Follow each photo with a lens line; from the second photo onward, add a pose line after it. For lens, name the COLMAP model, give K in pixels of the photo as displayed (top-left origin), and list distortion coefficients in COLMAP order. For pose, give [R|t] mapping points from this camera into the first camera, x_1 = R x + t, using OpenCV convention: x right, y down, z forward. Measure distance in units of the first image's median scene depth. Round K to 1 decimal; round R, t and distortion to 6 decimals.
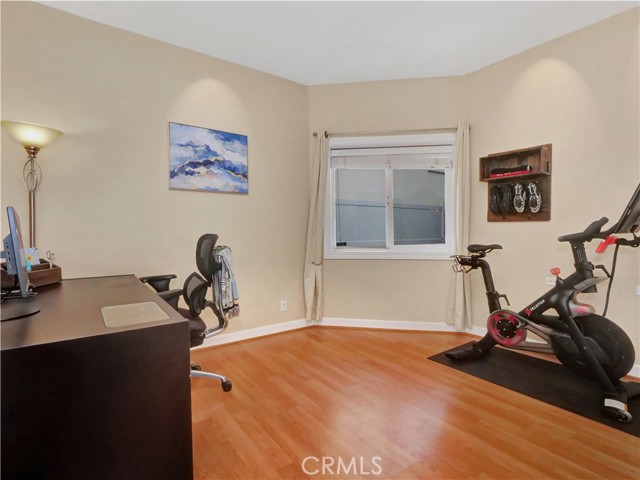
lens RADIAL K [[318.7, 0, 319.9], [0, 318.7, 236.1], [0, 0, 1]] dist [-0.005019, -0.000935]
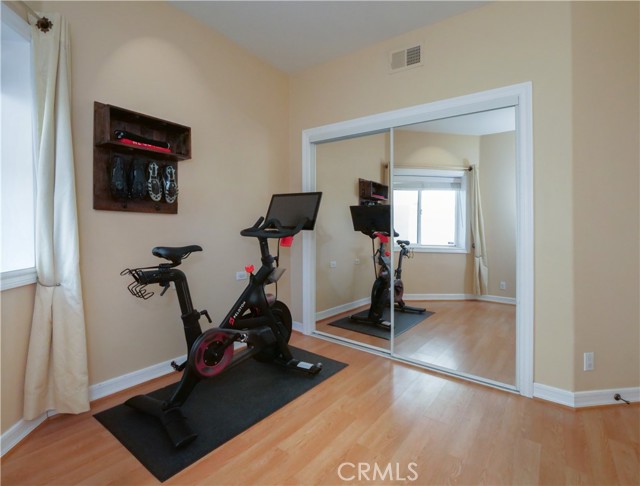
lens RADIAL K [[313.9, 0, 319.3], [0, 313.9, 220.2], [0, 0, 1]] dist [0.002390, 0.000303]
pose [[-0.285559, 0.017418, 0.958203, -0.213139], [-0.004272, 0.999802, -0.019448, -0.017421], [-0.958352, -0.009647, -0.285428, 0.915957]]
